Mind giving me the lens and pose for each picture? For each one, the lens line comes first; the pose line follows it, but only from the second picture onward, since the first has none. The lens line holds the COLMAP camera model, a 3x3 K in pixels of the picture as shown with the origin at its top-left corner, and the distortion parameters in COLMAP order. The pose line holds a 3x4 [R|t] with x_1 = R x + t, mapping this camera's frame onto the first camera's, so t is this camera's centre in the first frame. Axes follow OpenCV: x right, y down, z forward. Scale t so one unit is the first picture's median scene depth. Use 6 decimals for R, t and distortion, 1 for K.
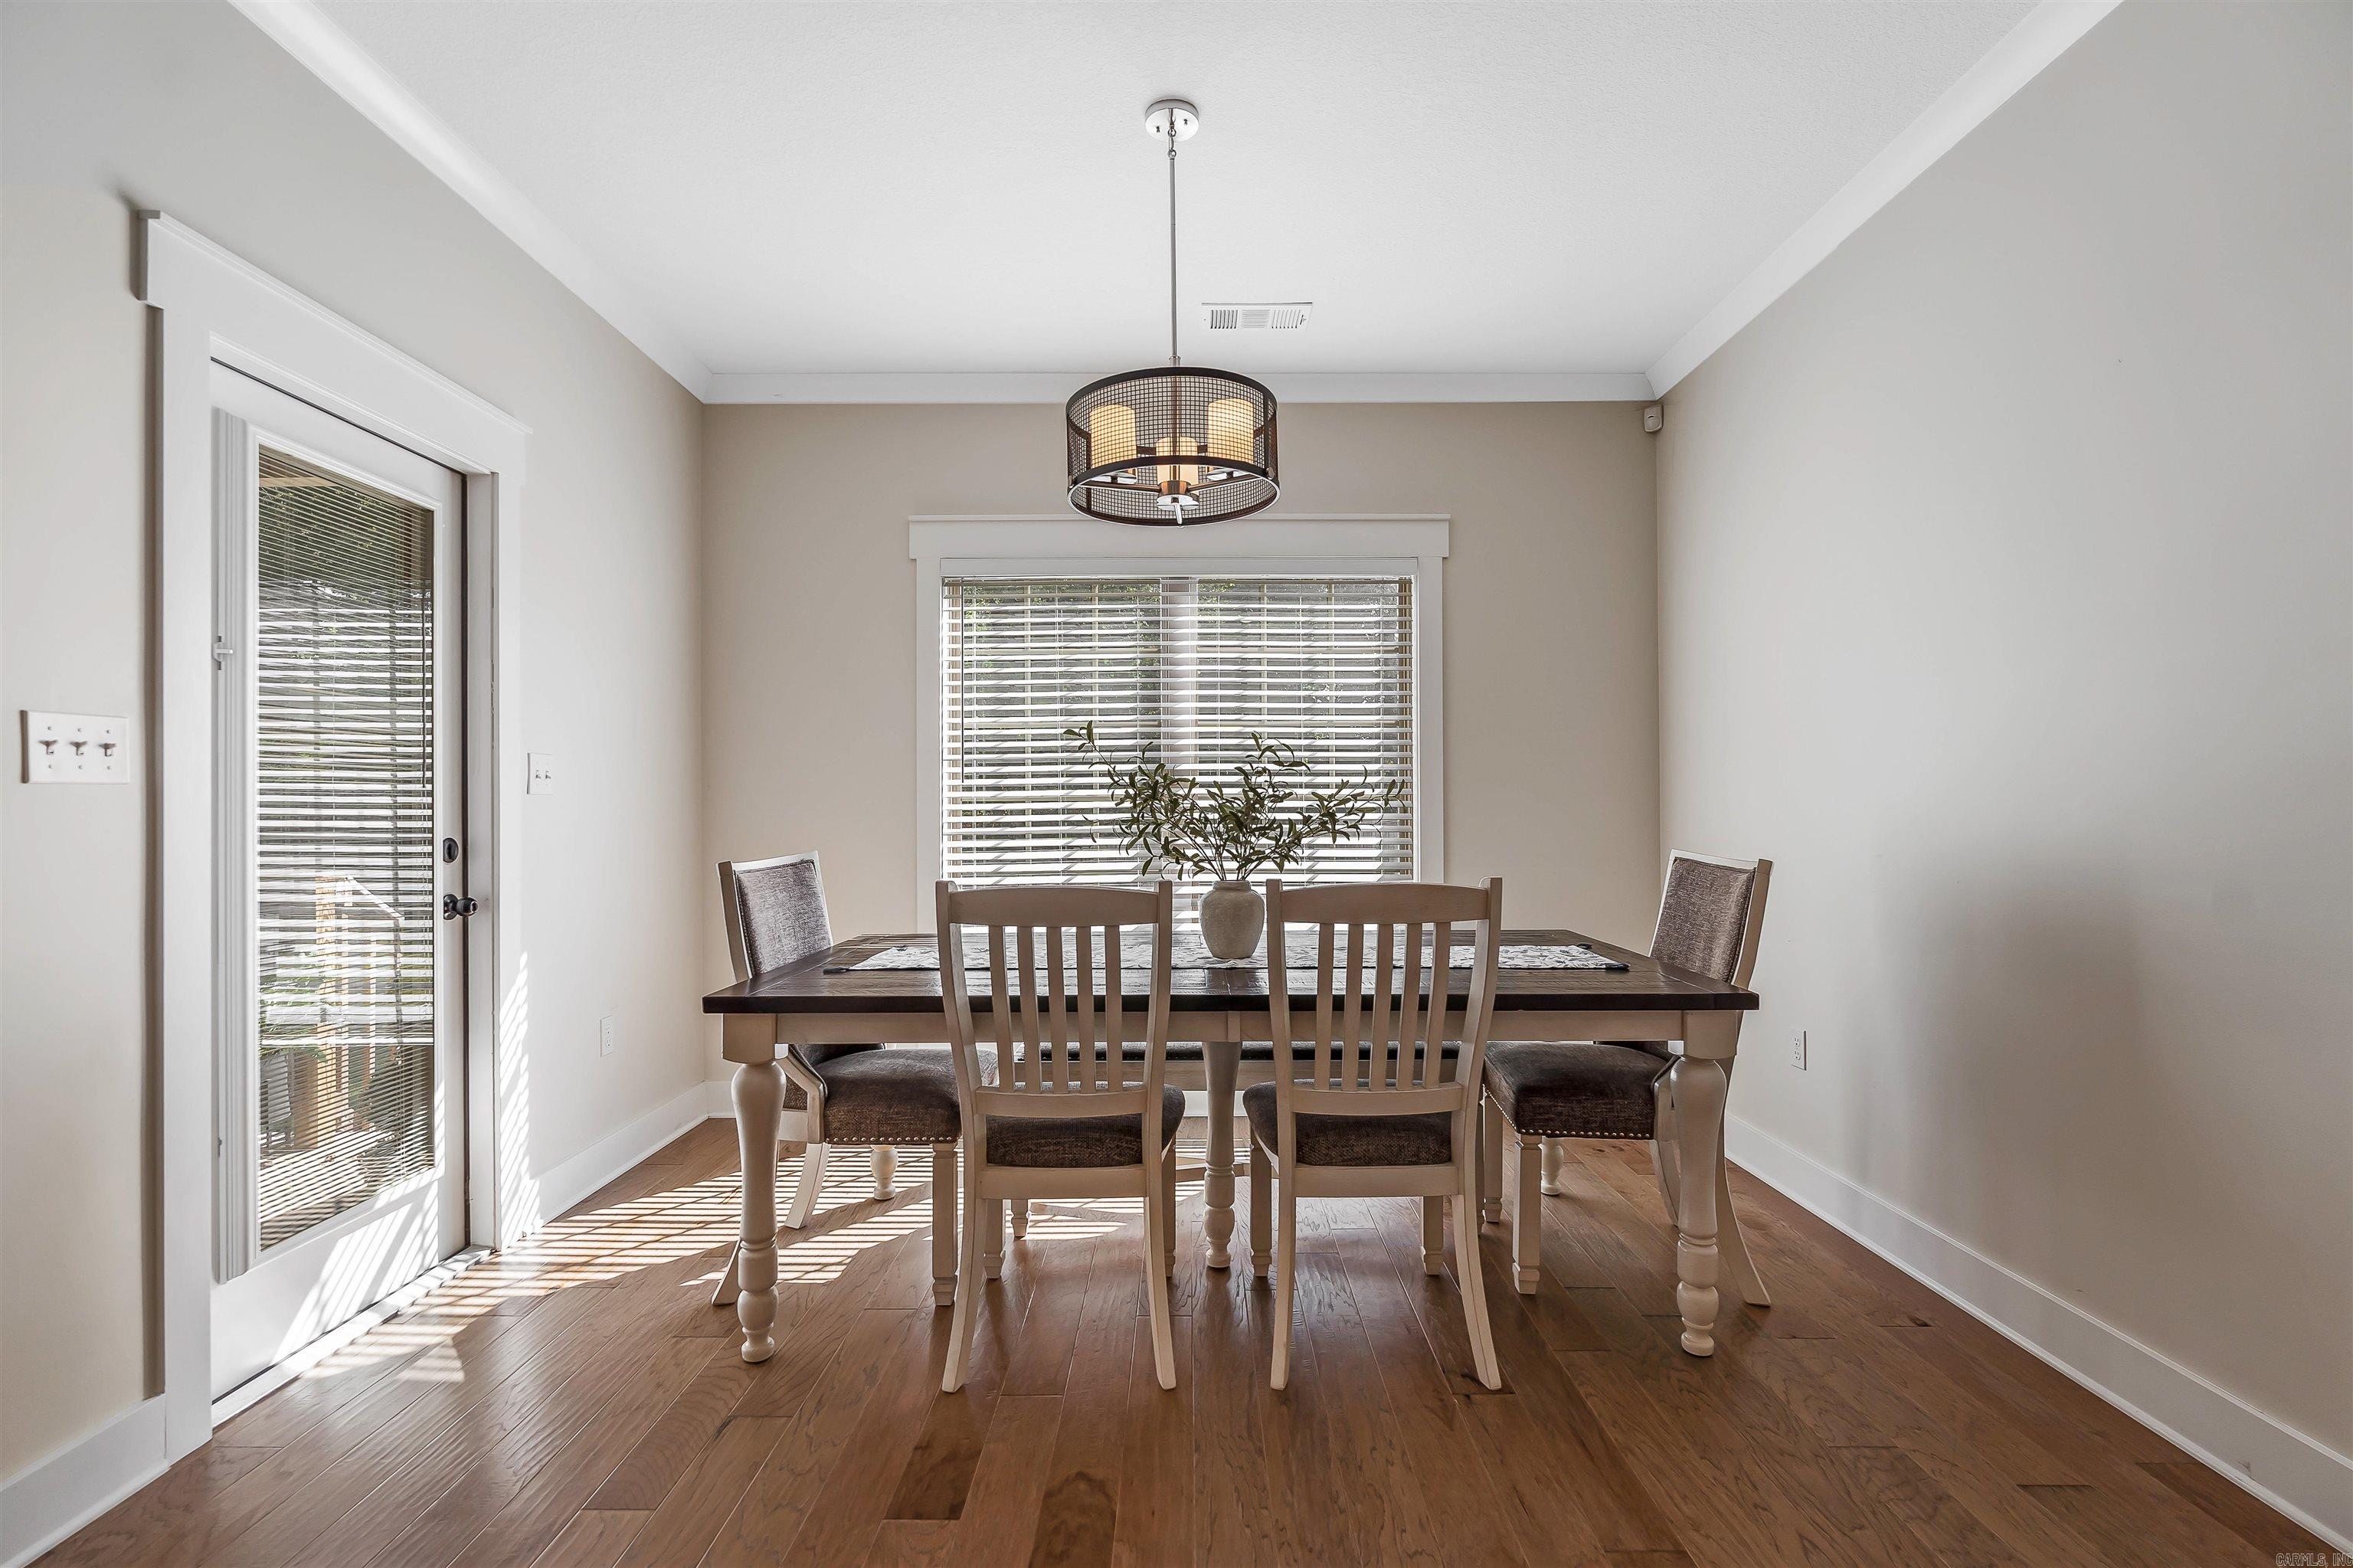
lens RADIAL K [[1038.1, 0, 1173.4], [0, 1038.1, 789.7], [0, 0, 1]] dist [-0.004746, 0.000664]
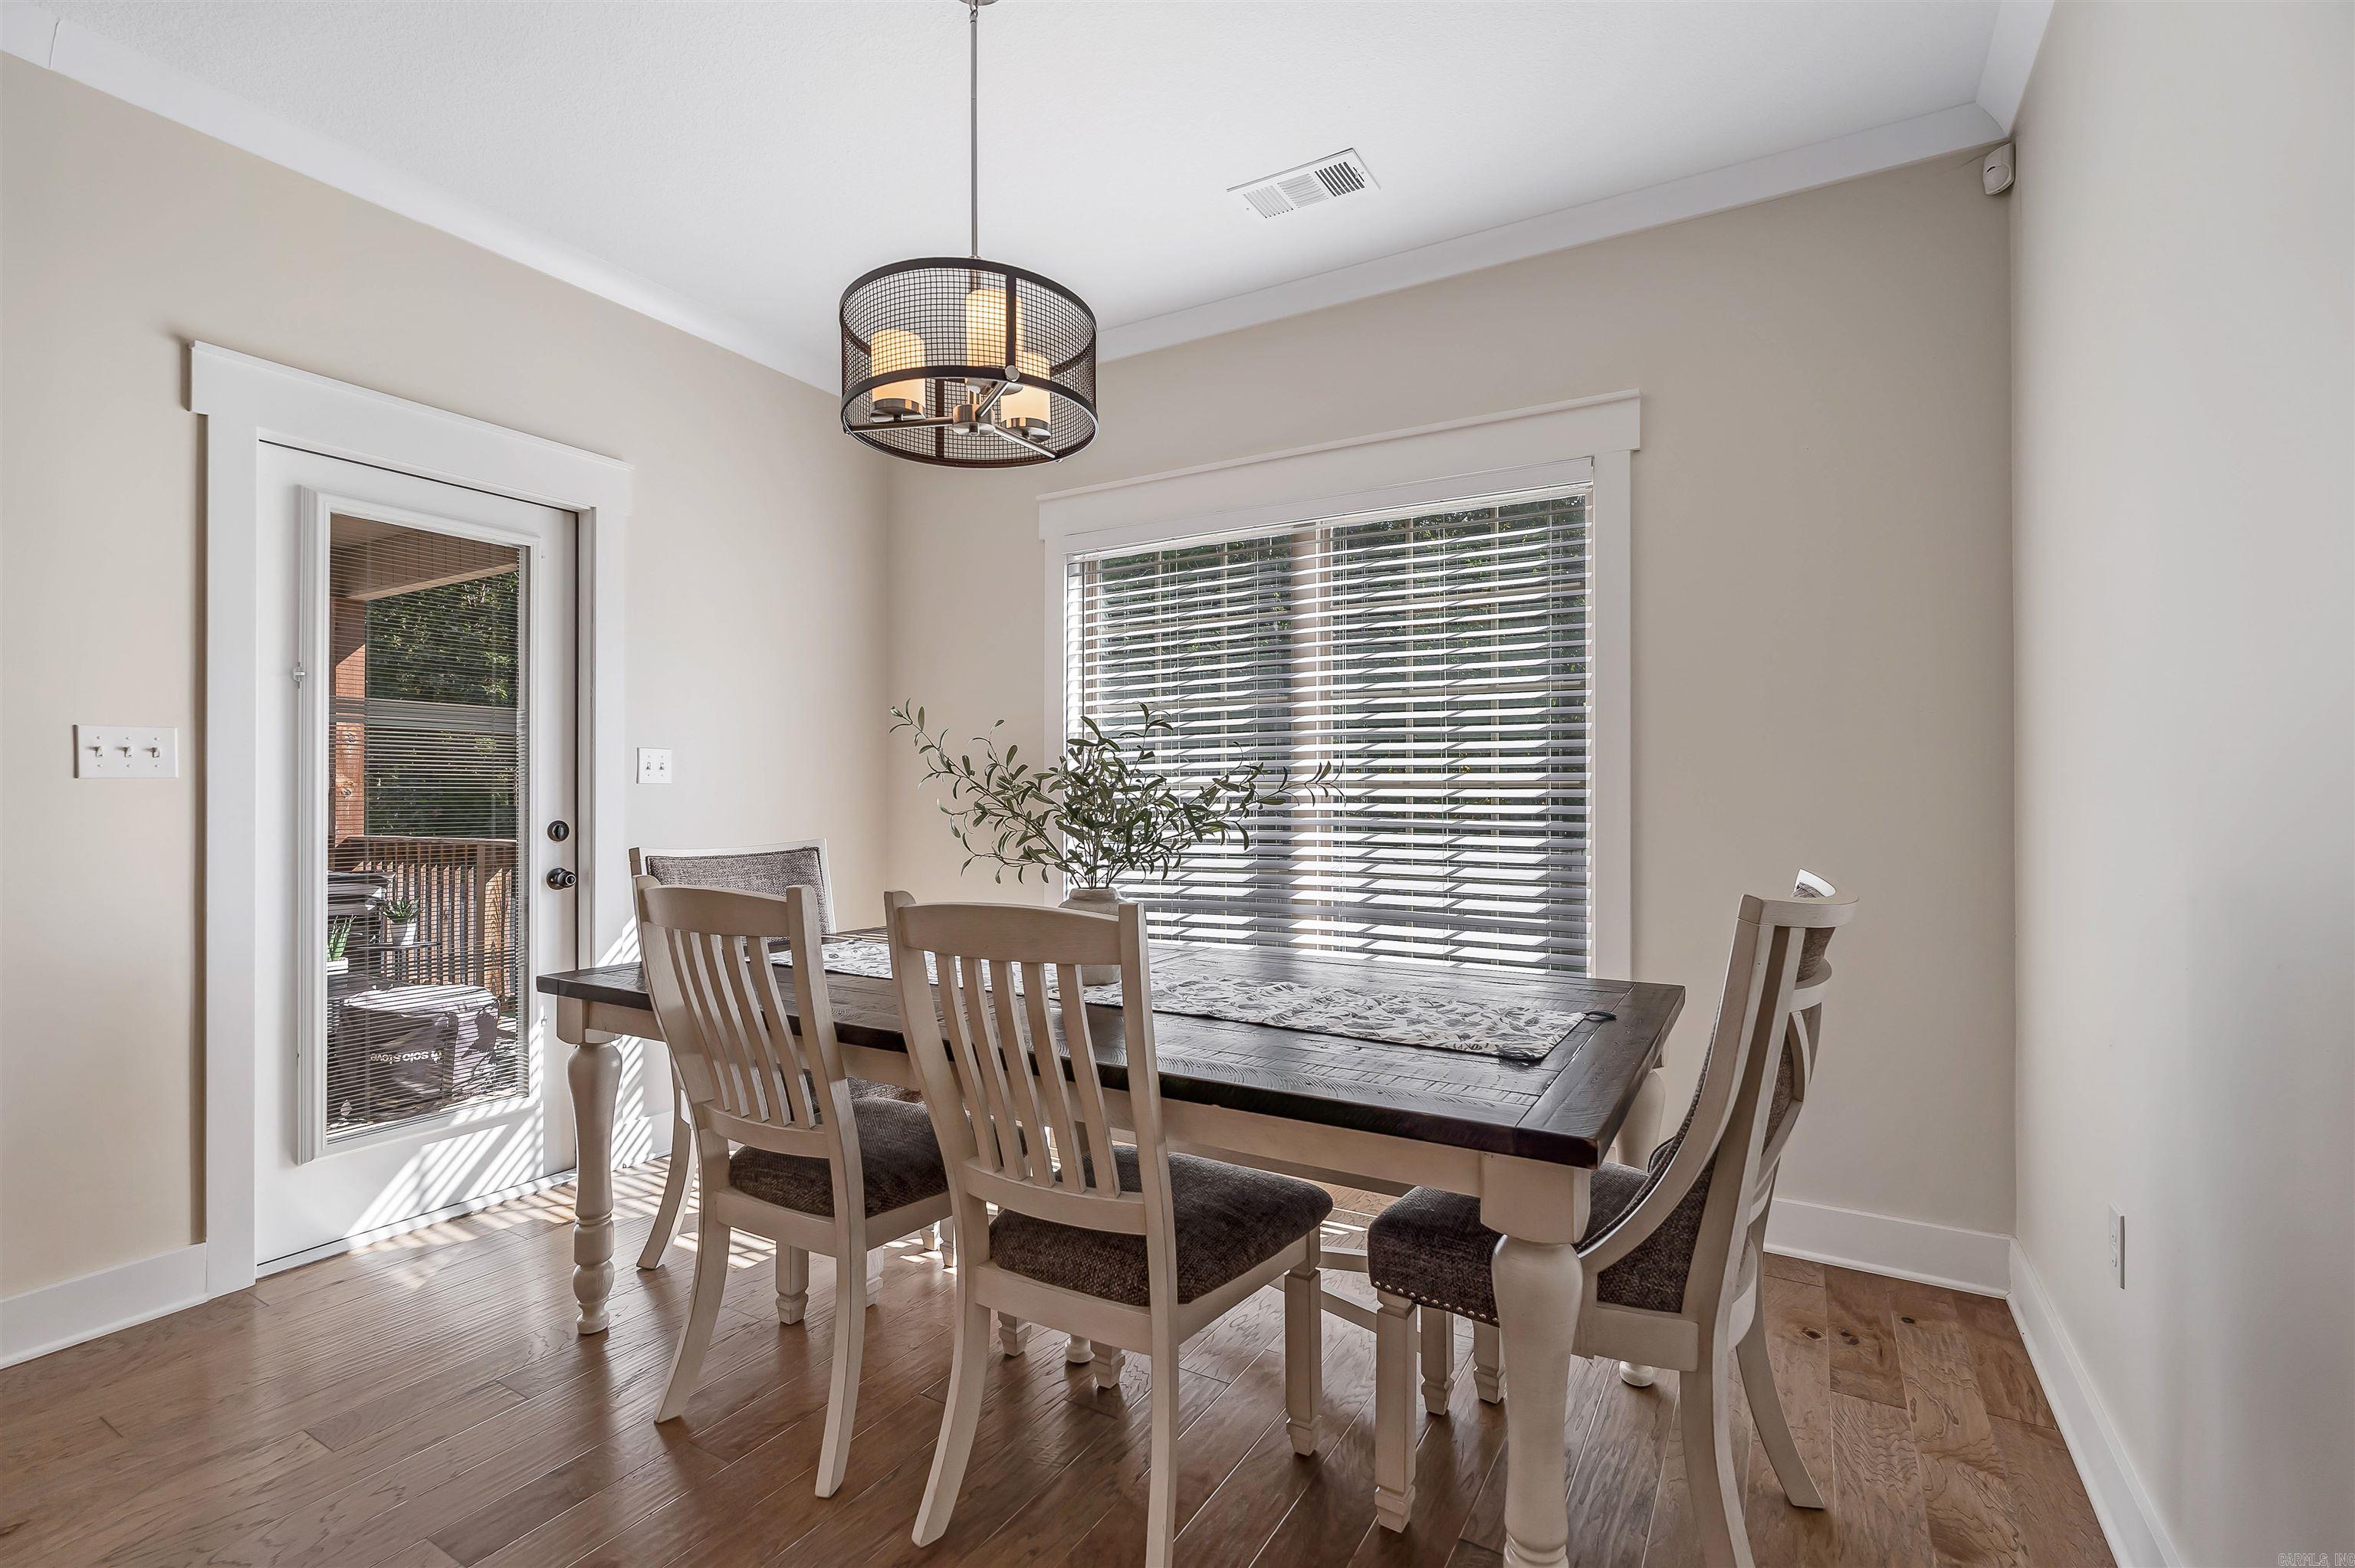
lens RADIAL K [[1038.8, 0, 1186.7], [0, 1038.8, 782.4], [0, 0, 1]] dist [-0.004746, 0.000664]
pose [[0.867151, -0.004341, -0.498026, 0.632415], [0.006318, 0.999977, 0.002283, 0.004587], [0.498005, -0.005126, 0.867159, 0.405557]]
